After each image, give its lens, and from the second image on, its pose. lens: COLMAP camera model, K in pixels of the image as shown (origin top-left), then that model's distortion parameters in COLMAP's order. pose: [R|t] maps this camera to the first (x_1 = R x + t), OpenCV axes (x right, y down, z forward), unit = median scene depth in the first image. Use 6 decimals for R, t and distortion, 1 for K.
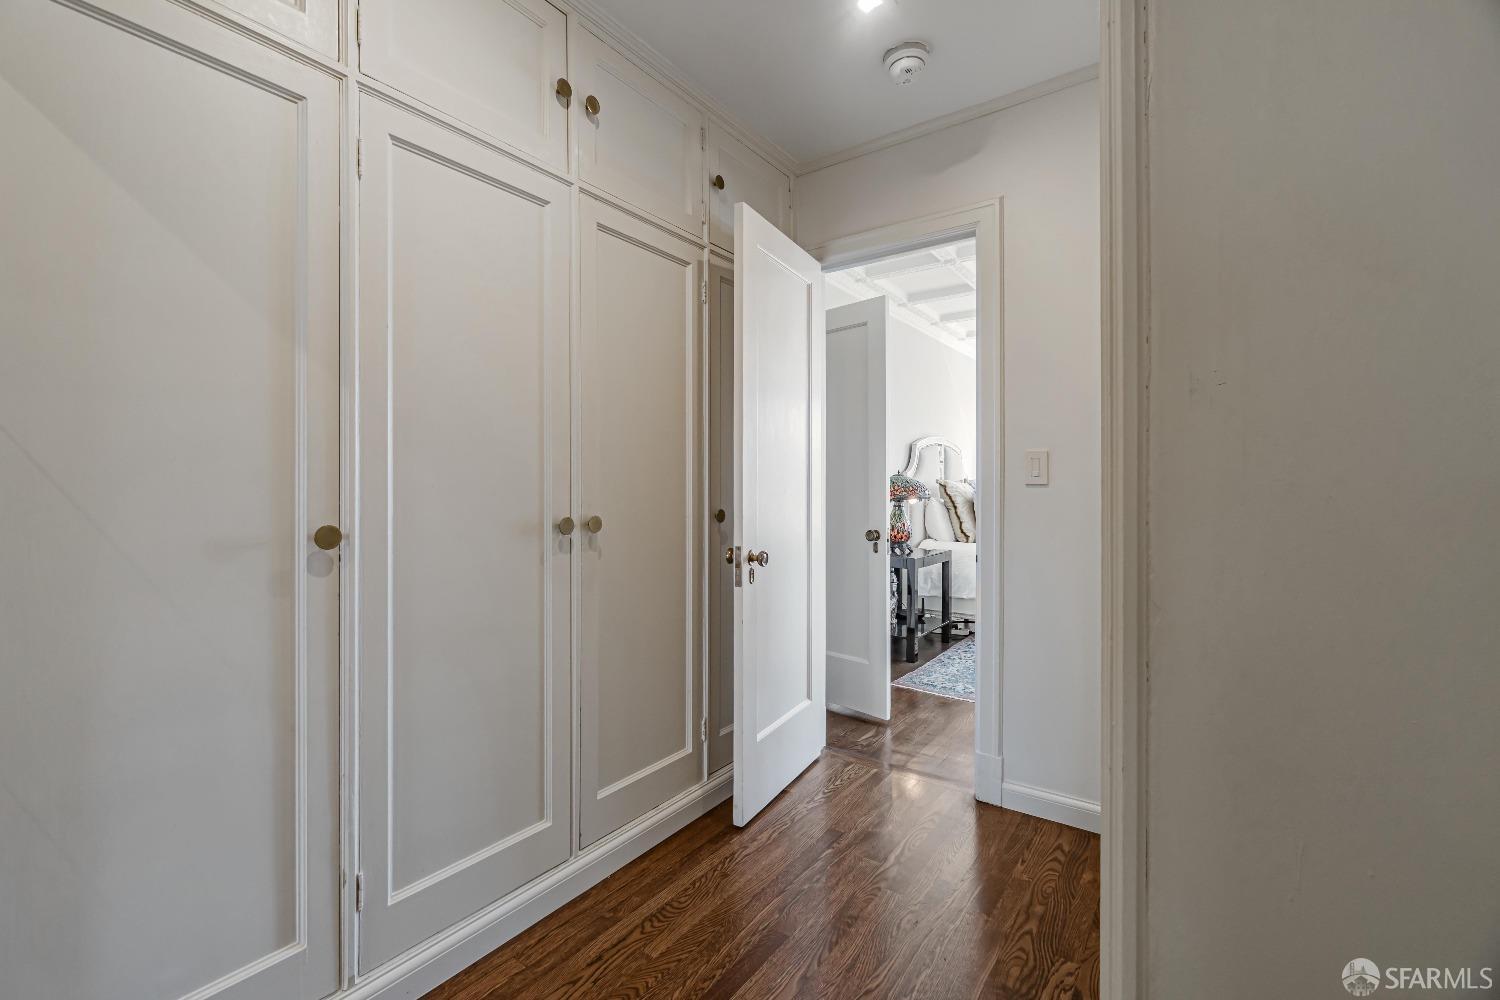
lens RADIAL K [[652.1, 0, 748.5], [0, 652.1, 498.1], [0, 0, 1]] dist [-0.005899, 0.002469]
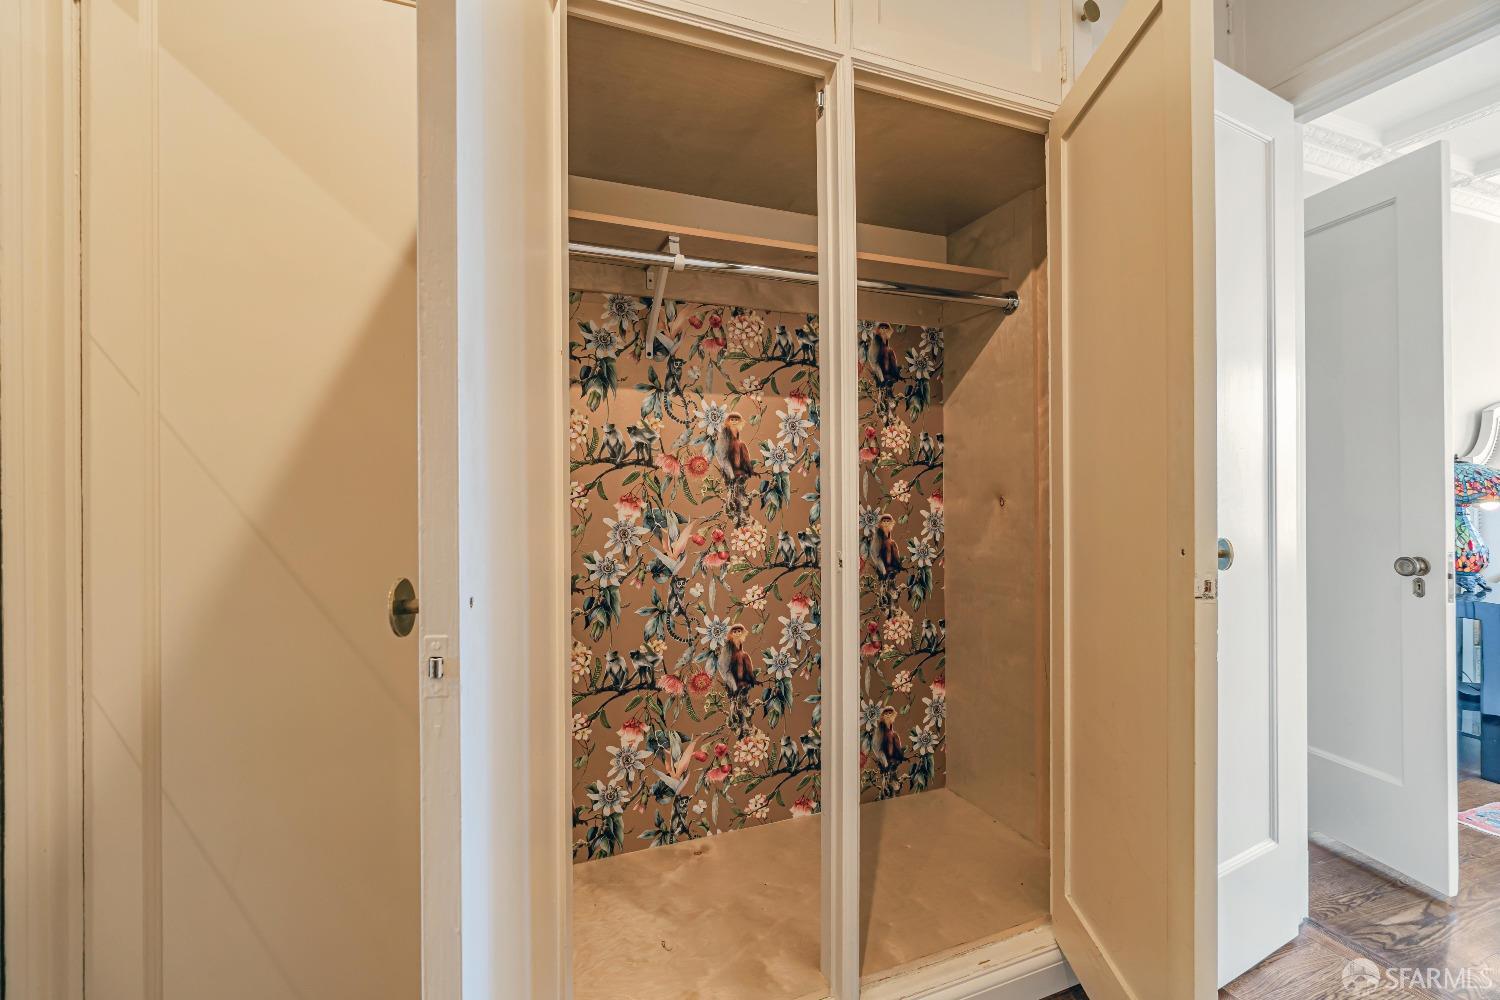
lens RADIAL K [[652.1, 0, 759.2], [0, 652.1, 501.7], [0, 0, 1]] dist [-0.005899, 0.002469]
pose [[0.839297, -0.005514, -0.543645, 0.018376], [0.005157, 0.999984, -0.002181, -0.001071], [0.543648, -0.000973, 0.839312, 0.196278]]
